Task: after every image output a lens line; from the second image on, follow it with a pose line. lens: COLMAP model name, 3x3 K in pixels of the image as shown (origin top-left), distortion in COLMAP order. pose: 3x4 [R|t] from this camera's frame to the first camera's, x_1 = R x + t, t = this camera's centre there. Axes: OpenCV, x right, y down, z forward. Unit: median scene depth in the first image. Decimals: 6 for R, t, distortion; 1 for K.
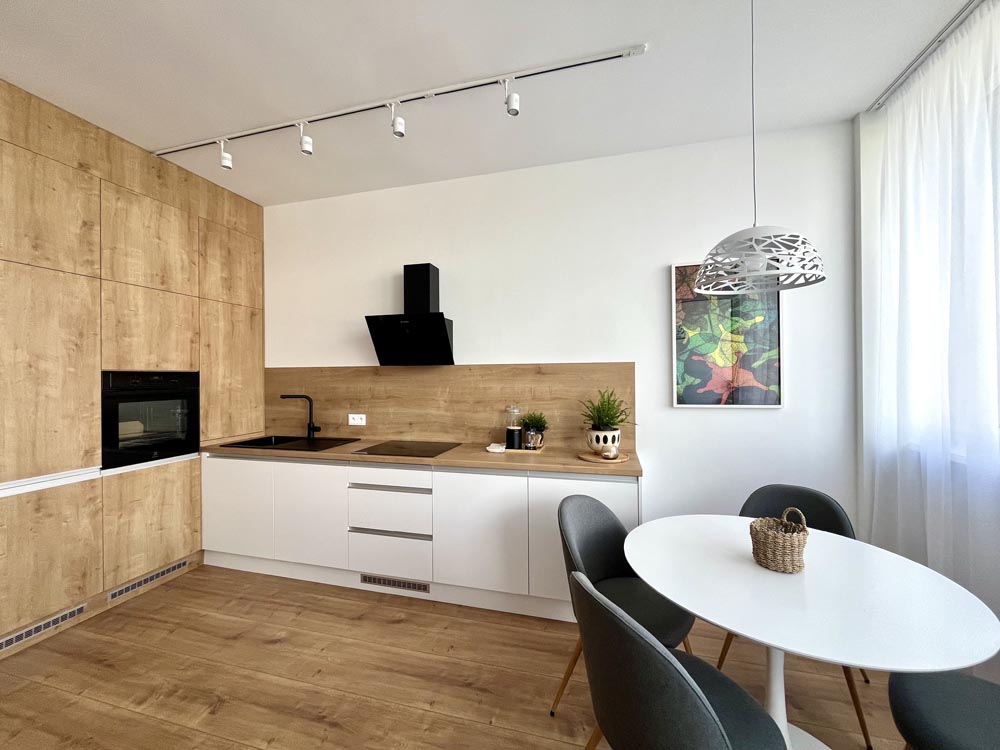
lens RADIAL K [[410.6, 0, 506.6], [0, 410.6, 378.4], [0, 0, 1]] dist [0.000234, -0.000026]
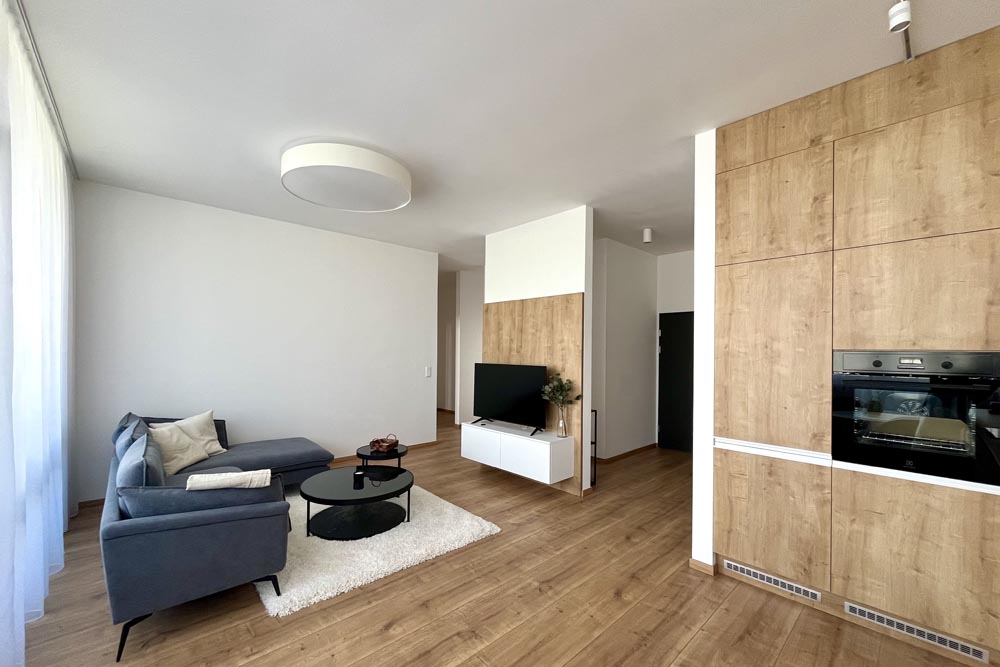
lens RADIAL K [[423.8, 0, 498.0], [0, 423.8, 343.9], [0, 0, 1]] dist [-0.003515, -0.000063]
pose [[-0.565116, -0.001324, -0.825010, 0.216917], [-0.004384, 0.999989, 0.001398, -0.032981], [0.825000, 0.004407, -0.565116, 0.935562]]
